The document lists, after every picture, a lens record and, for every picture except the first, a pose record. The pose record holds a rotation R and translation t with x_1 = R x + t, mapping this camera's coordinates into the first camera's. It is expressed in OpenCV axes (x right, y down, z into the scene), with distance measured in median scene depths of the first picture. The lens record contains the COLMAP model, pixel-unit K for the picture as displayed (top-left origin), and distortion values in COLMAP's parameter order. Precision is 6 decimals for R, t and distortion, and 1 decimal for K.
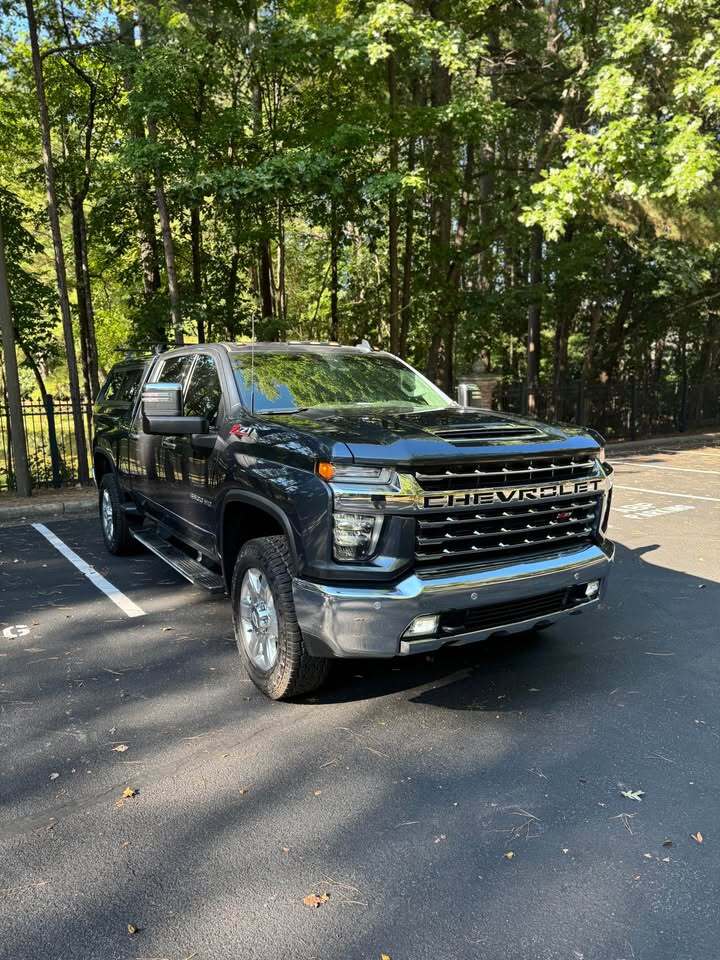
lens RADIAL K [[684.5, 0, 361.6], [0, 684.5, 473.2], [0, 0, 1]] dist [0.034695, -0.023811]
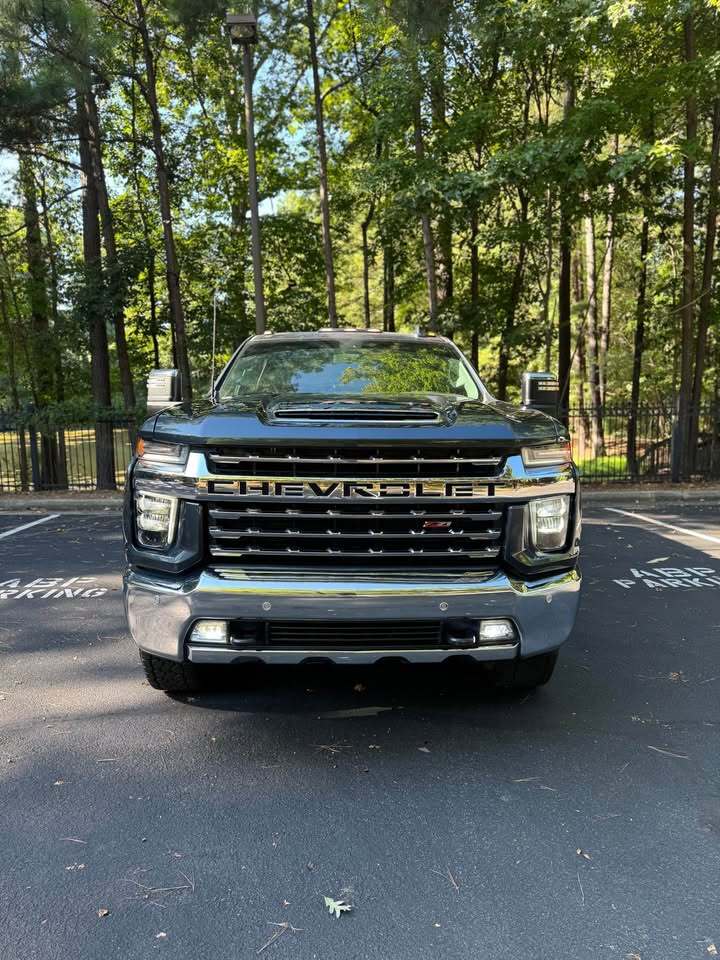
lens RADIAL K [[676.5, 0, 355.6], [0, 676.5, 480.1], [0, 0, 1]] dist [0.050649, -0.033143]
pose [[0.871279, 0.060415, -0.487056, 0.195260], [-0.068807, 0.997630, 0.000659, 0.006077], [0.485941, 0.032938, 0.873371, 0.100952]]
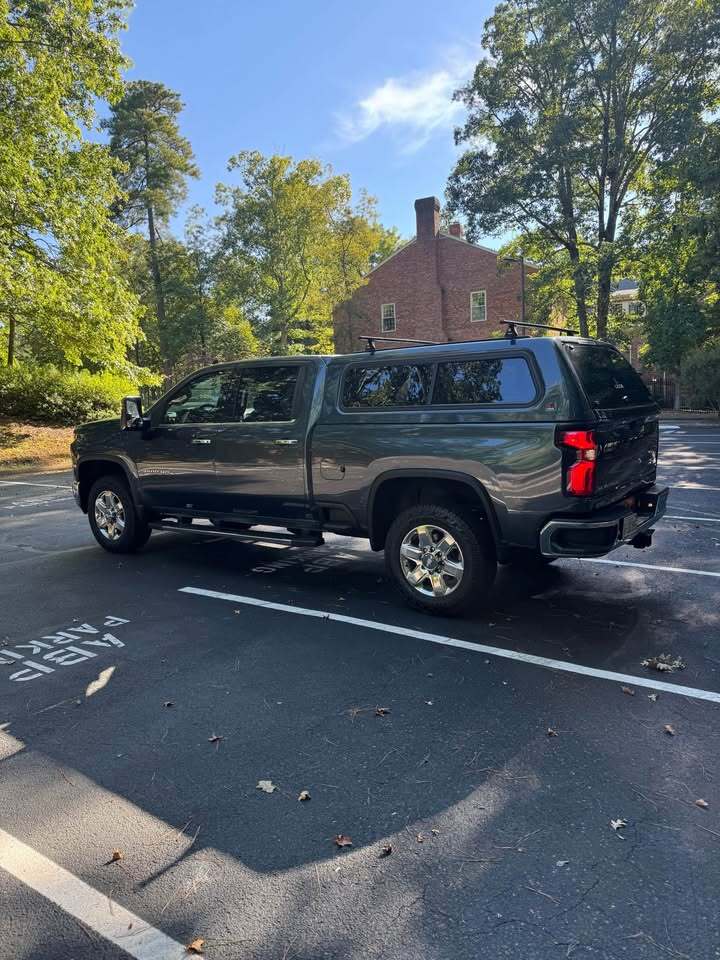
lens RADIAL K [[687.9, 0, 355.9], [0, 687.9, 479.6], [0, 0, 1]] dist [0.006010, -0.003474]
pose [[-0.923957, 0.063092, -0.377257, 0.140420], [-0.023231, 0.975225, 0.219991, -0.137145], [0.381790, 0.212026, -0.899601, 1.191204]]
